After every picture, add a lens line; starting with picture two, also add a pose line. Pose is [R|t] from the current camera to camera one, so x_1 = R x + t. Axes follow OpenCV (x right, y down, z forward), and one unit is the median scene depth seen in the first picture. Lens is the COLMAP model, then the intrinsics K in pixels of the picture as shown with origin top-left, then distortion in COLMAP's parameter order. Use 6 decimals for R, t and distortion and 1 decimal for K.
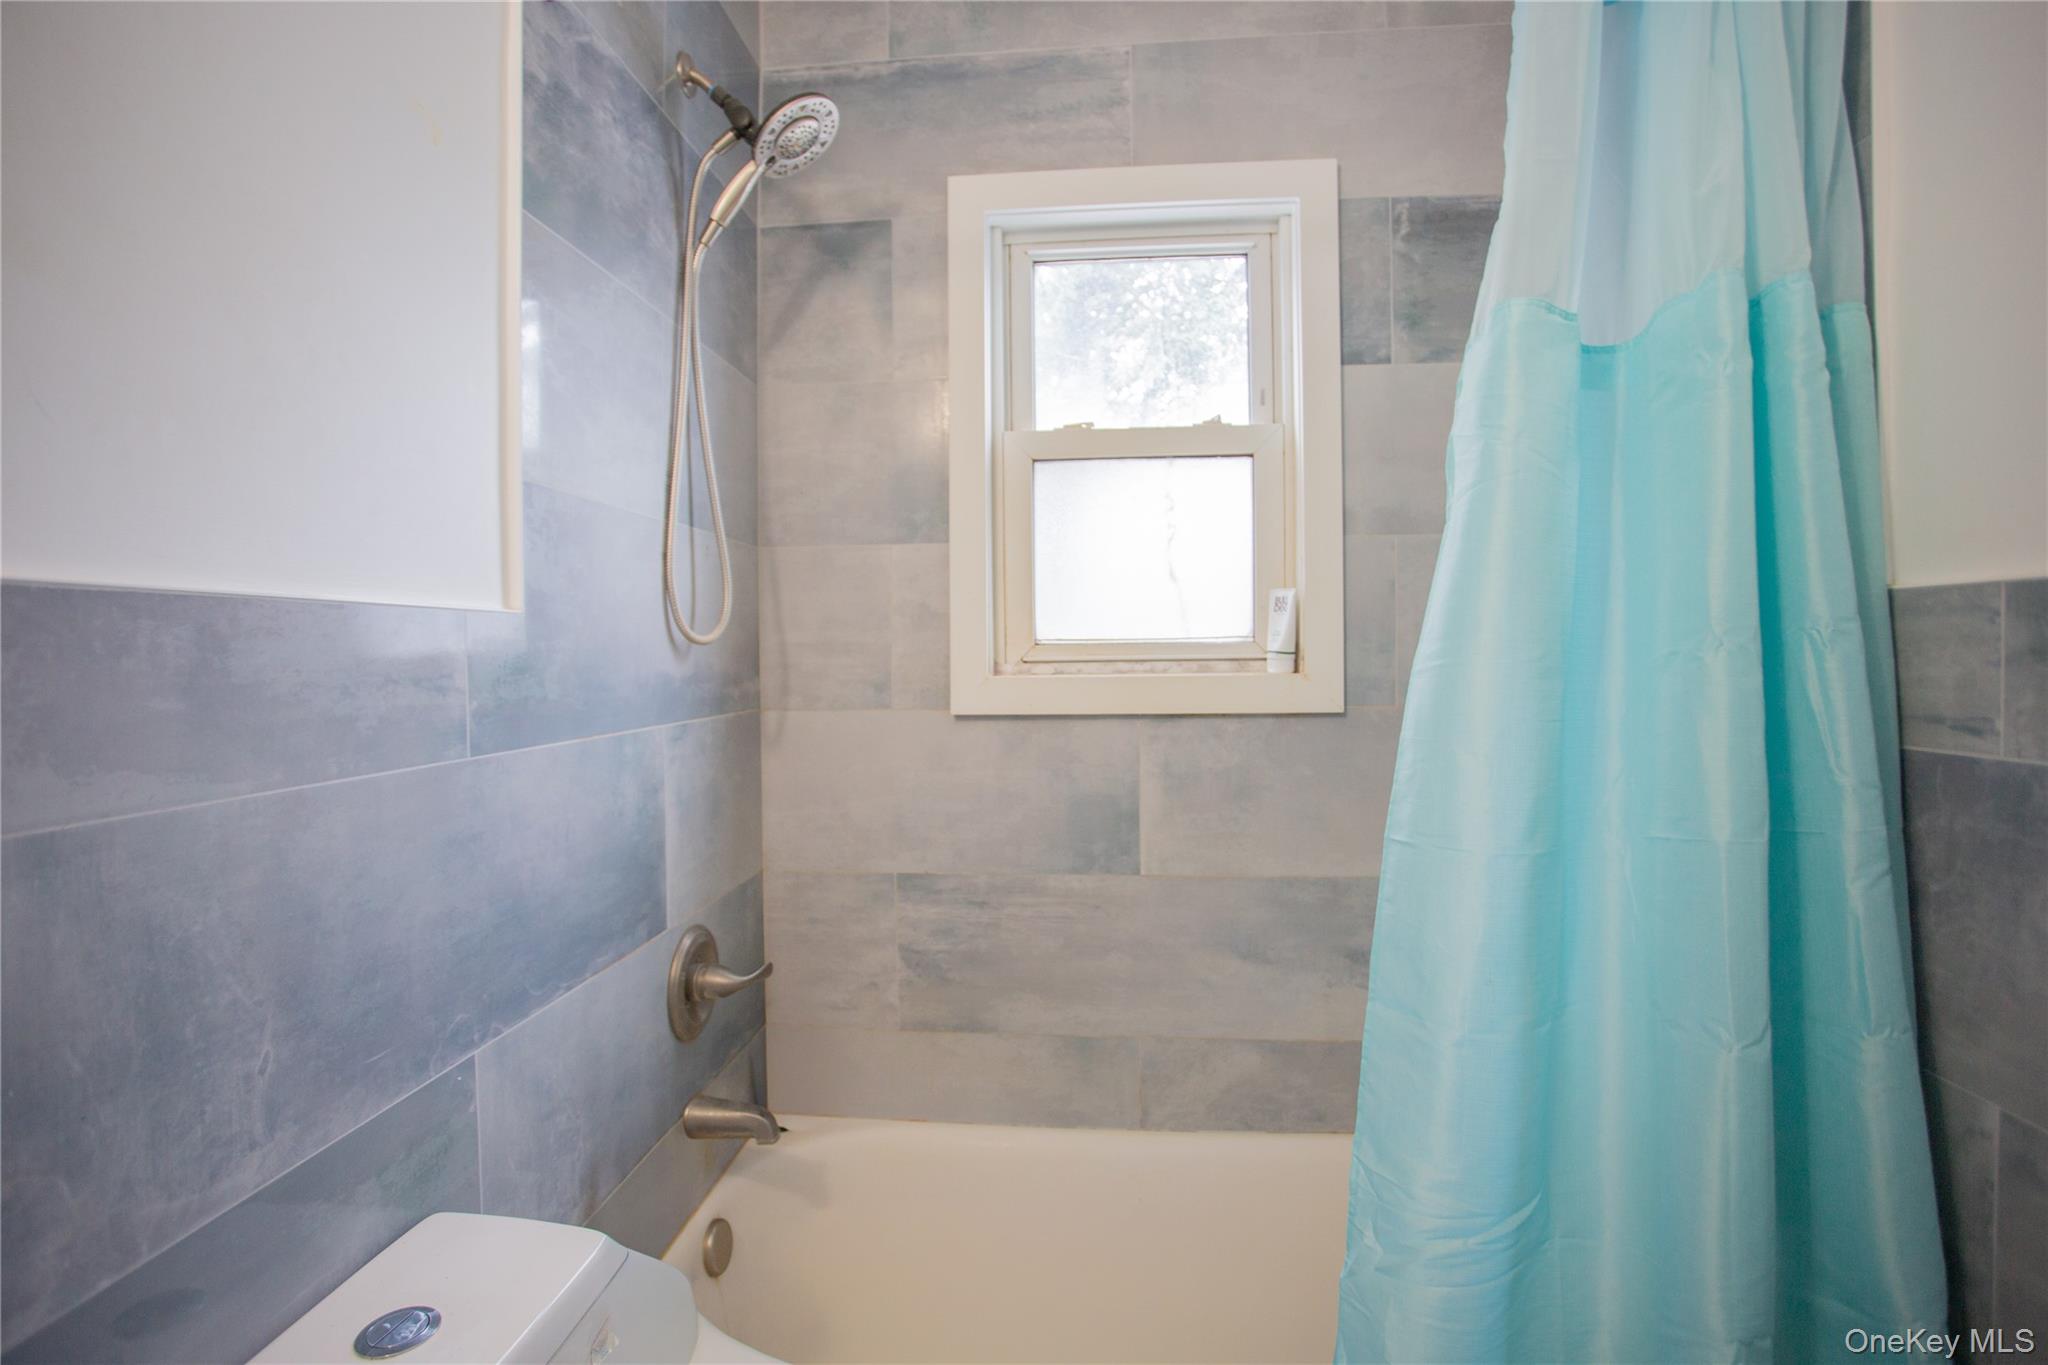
lens RADIAL K [[996.1, 0, 1023.4], [0, 996.1, 678.3], [0, 0, 1]] dist [-0.081242, 0.039091]
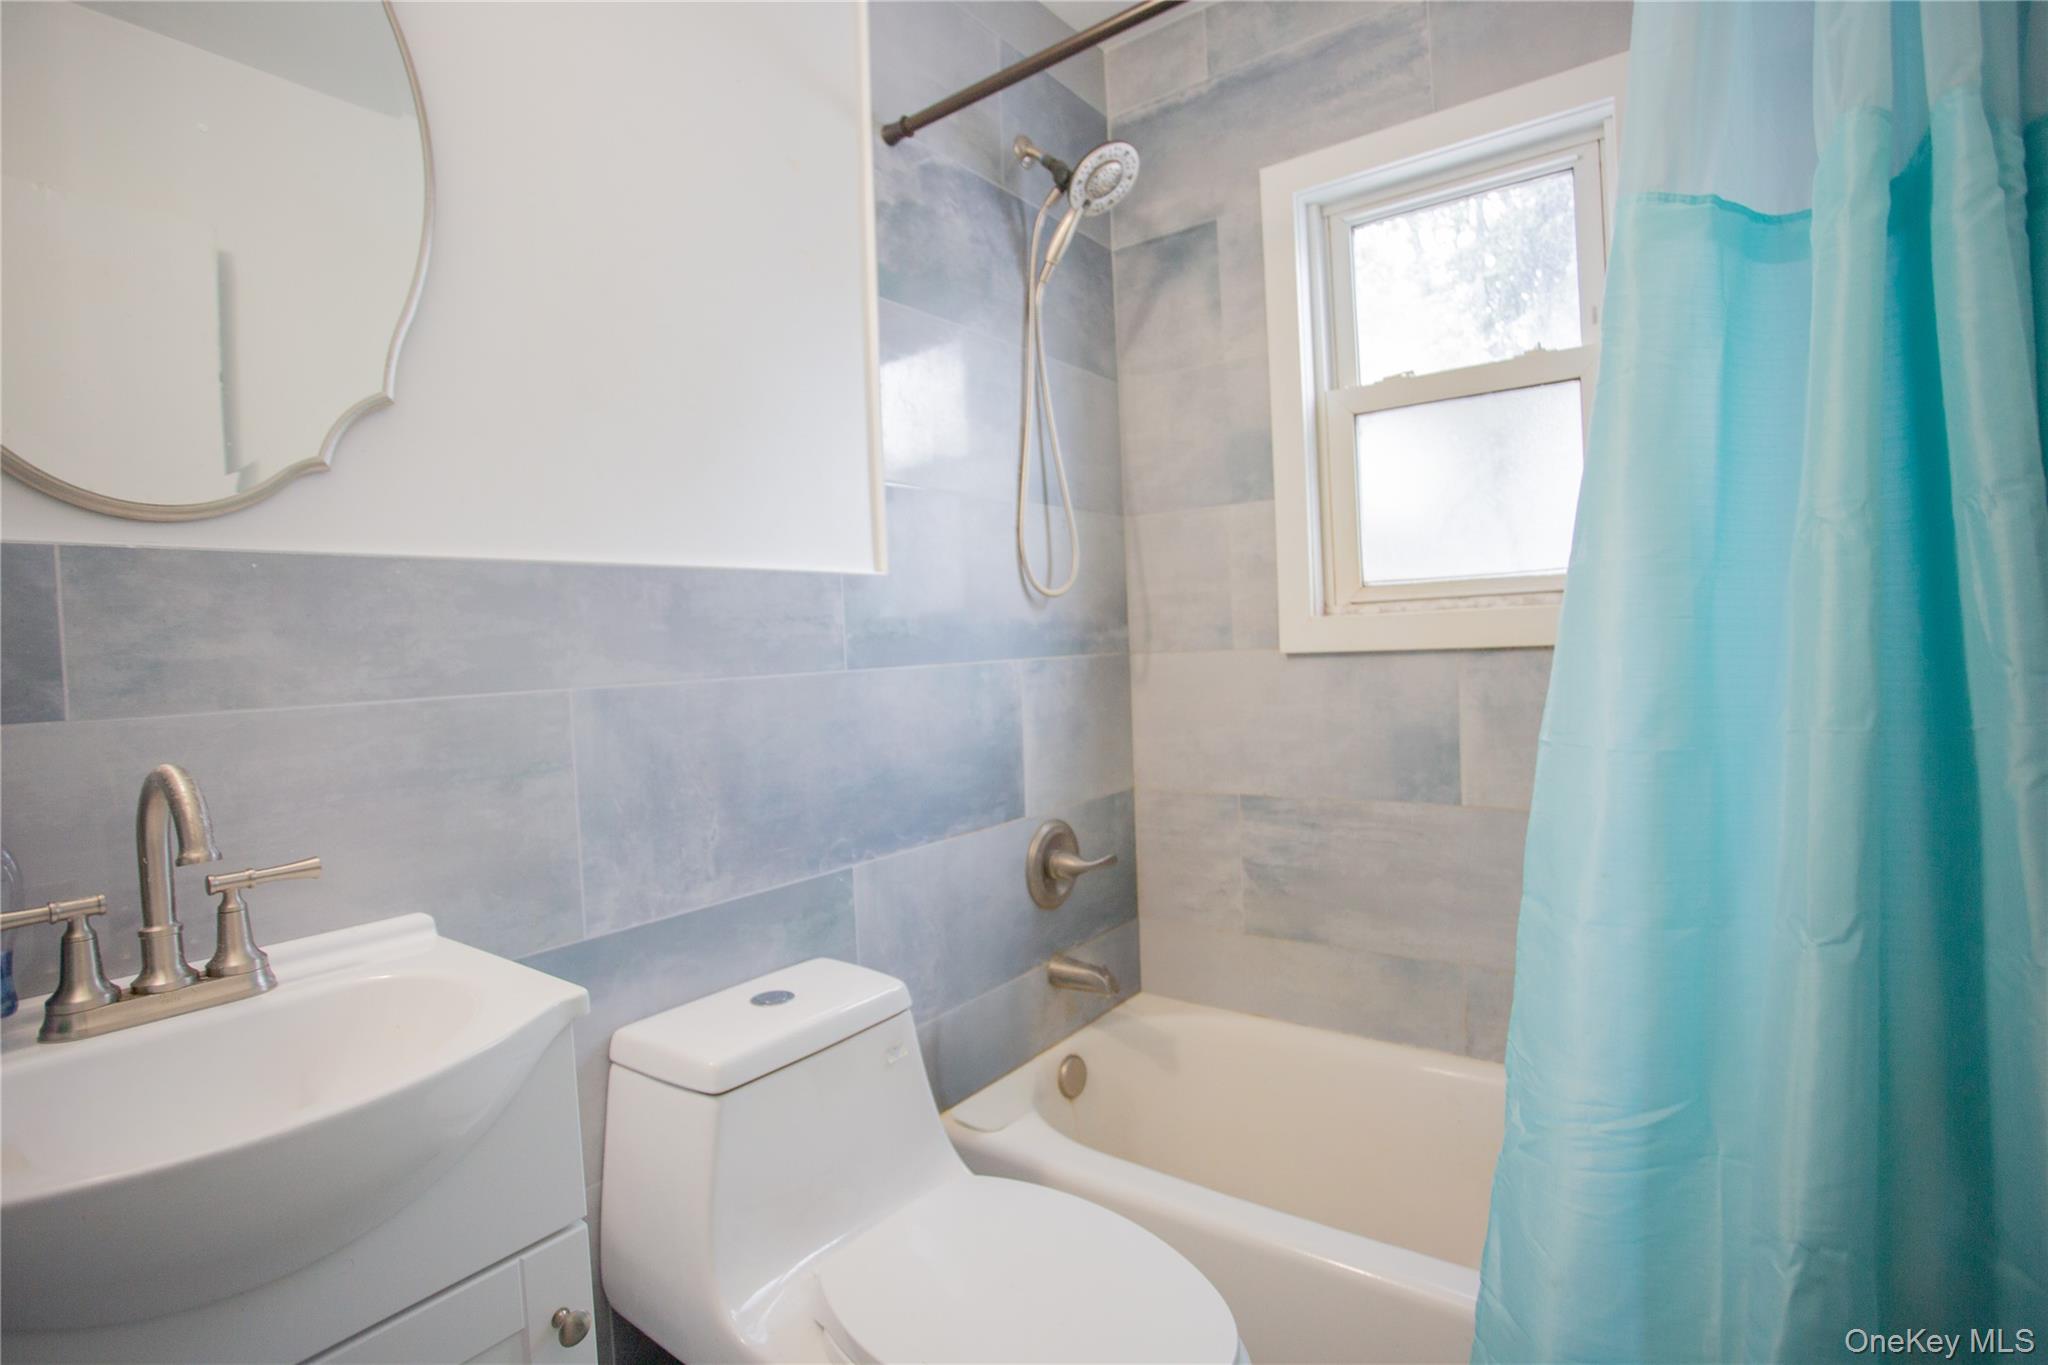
lens RADIAL K [[996.1, 0, 1023.4], [0, 996.1, 678.3], [0, 0, 1]] dist [-0.081242, 0.039091]
pose [[0.852847, -0.008965, -0.522084, 0.265965], [0.020643, 0.999650, 0.016556, 0.041180], [0.521753, -0.024898, 0.852733, -0.099613]]
